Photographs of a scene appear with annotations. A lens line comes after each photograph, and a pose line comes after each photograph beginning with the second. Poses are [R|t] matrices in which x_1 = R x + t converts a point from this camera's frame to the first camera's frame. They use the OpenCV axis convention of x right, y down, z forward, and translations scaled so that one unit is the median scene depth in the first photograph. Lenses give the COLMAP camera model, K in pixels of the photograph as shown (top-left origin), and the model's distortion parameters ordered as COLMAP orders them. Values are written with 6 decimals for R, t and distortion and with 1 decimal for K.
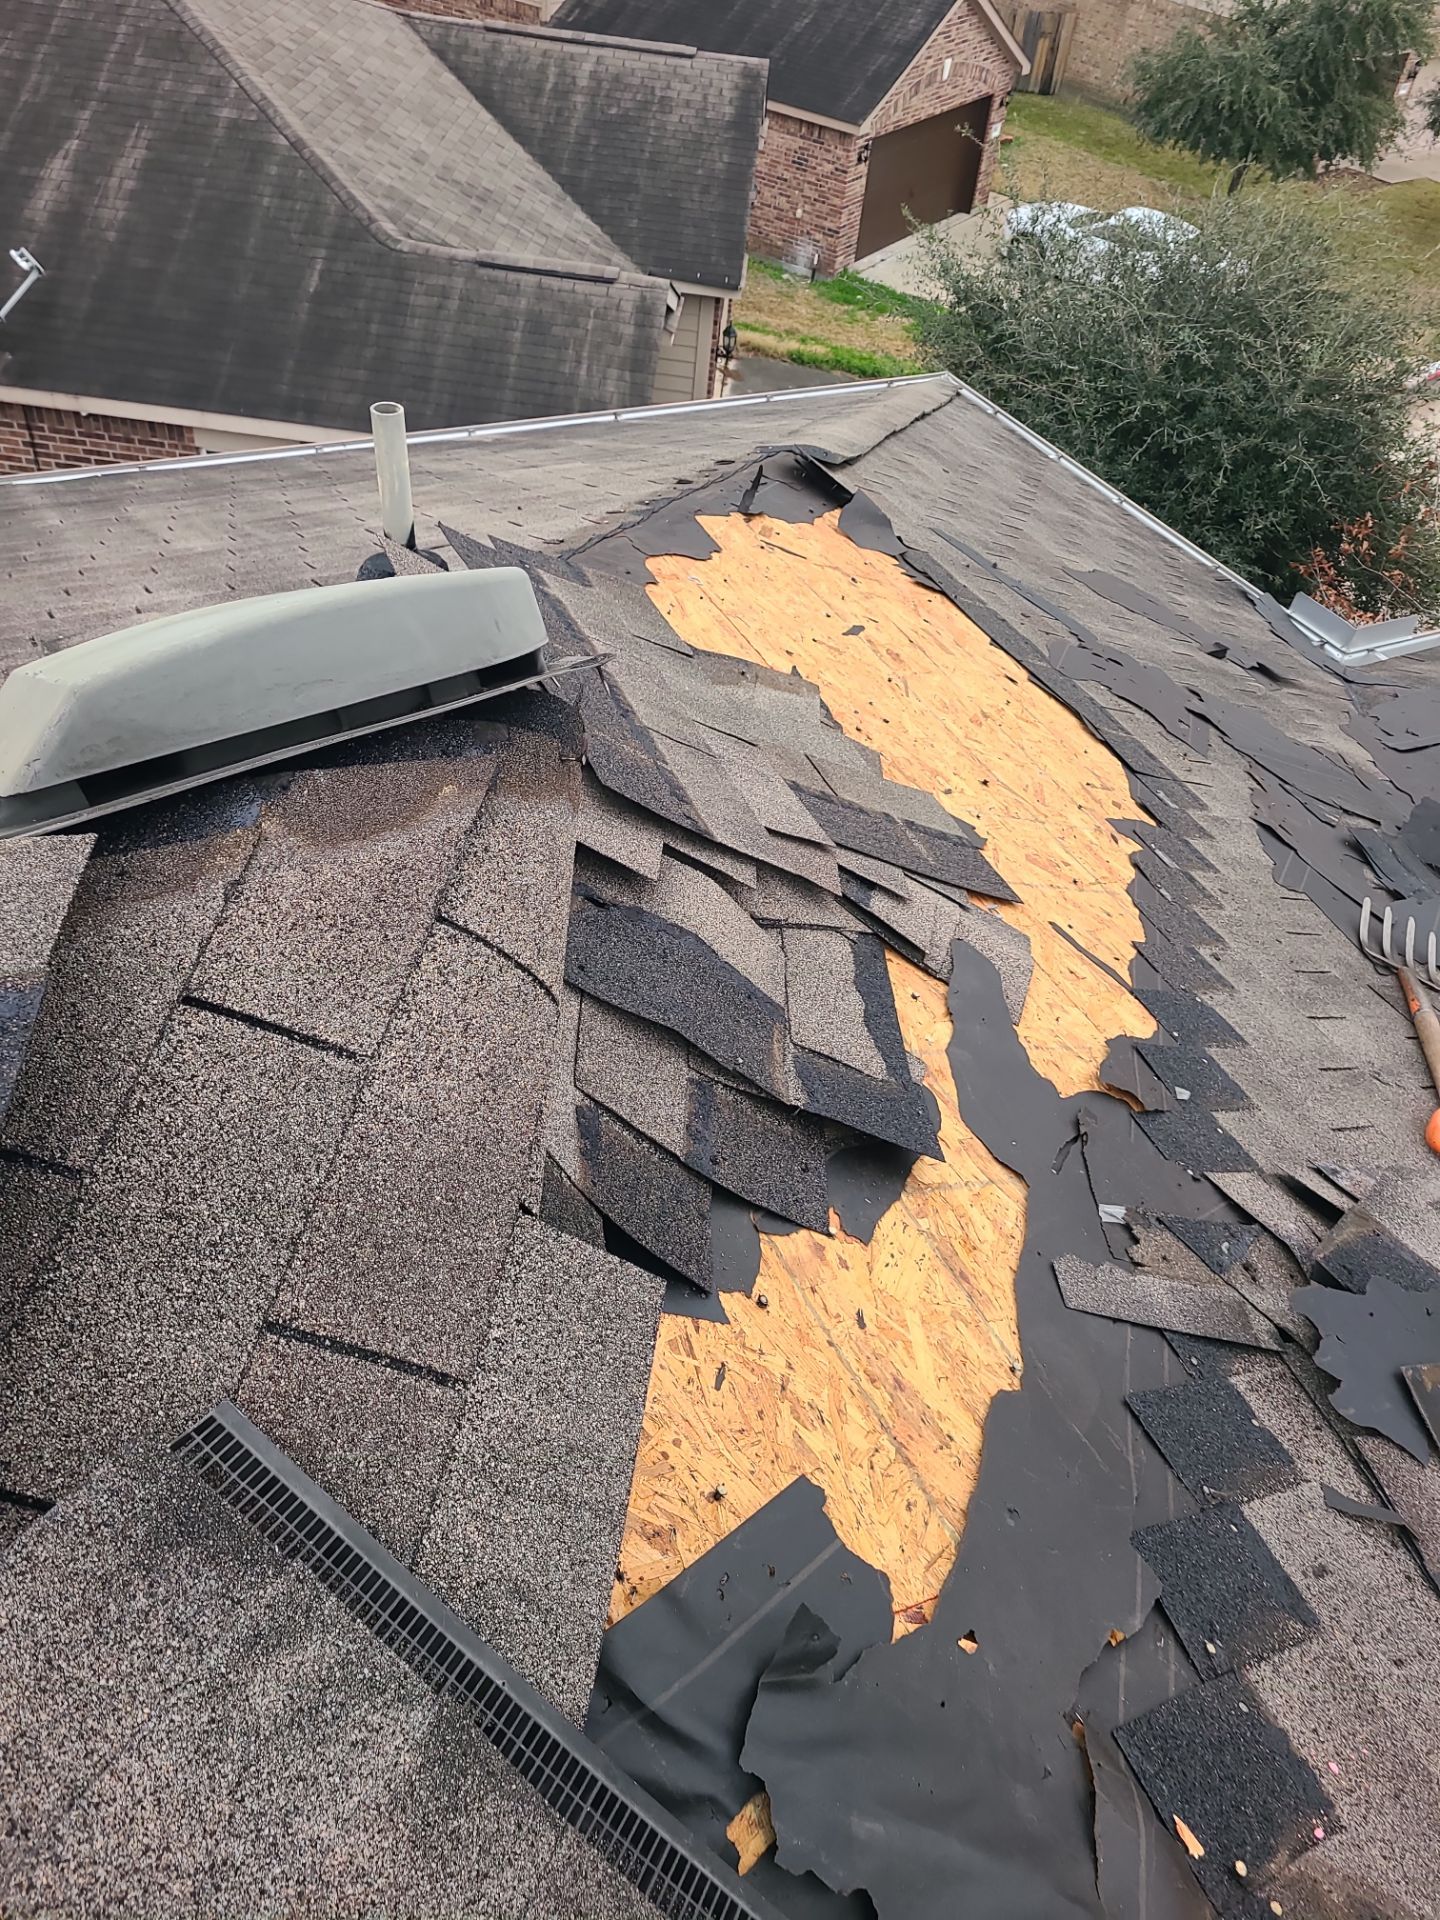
lens RADIAL K [[1436.0, 0, 720.0], [0, 1436.0, 960.0], [0, 0, 1]] dist [0.087400, -0.058723]
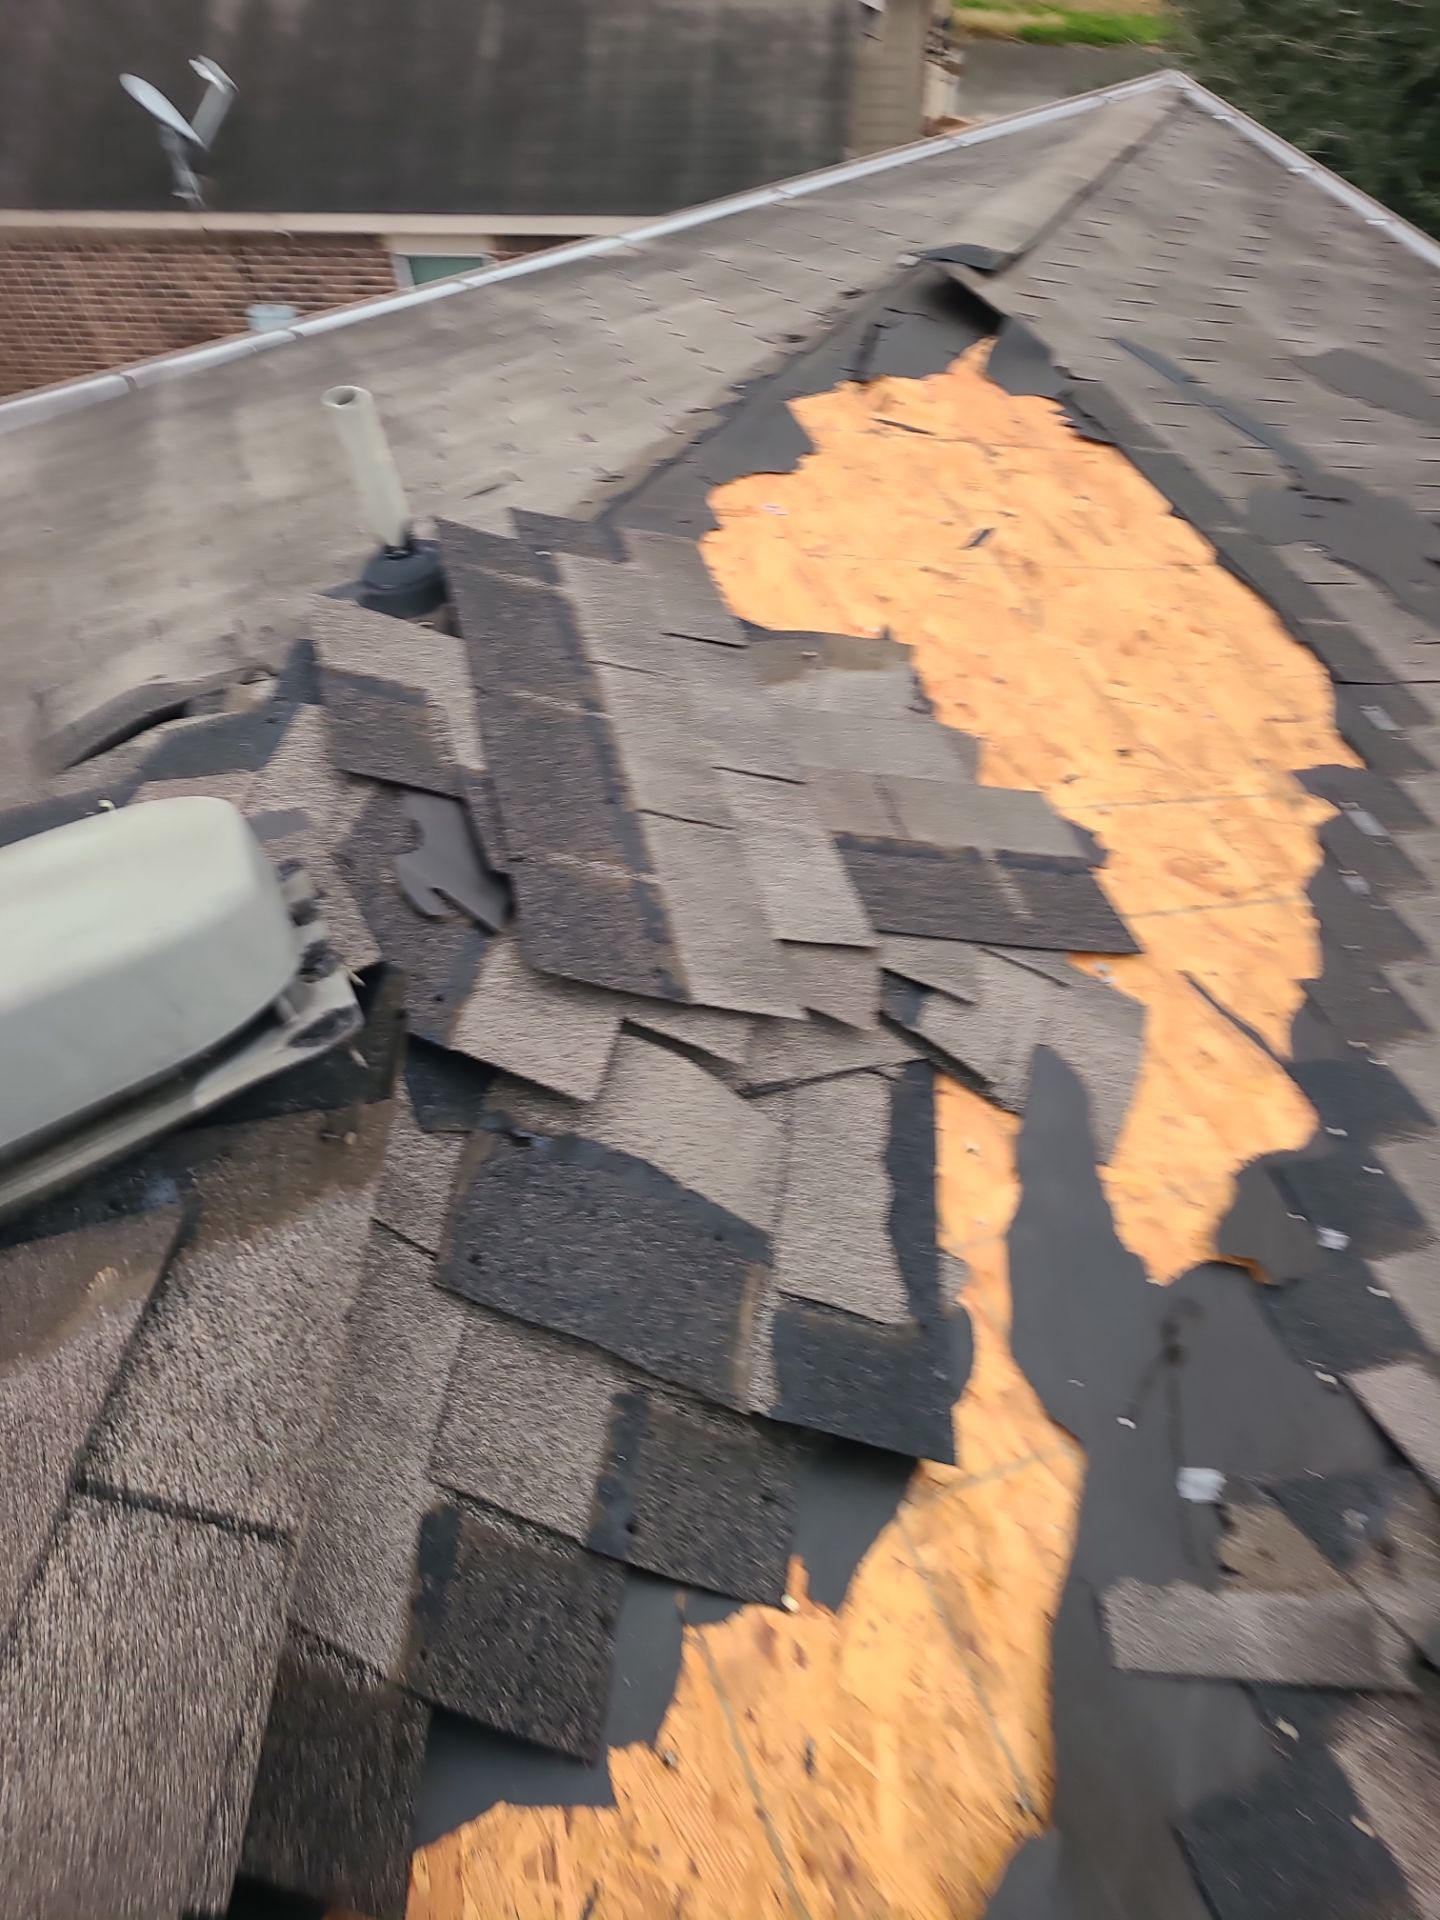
lens RADIAL K [[1406.0, 0, 720.8], [0, 1406.0, 986.0], [0, 0, 1]] dist [0.049203, -0.005052]
pose [[0.982288, -0.030064, -0.184950, 0.178287], [0.063909, 0.981614, 0.179862, -0.262114], [0.176142, -0.188496, 0.966149, 0.279978]]
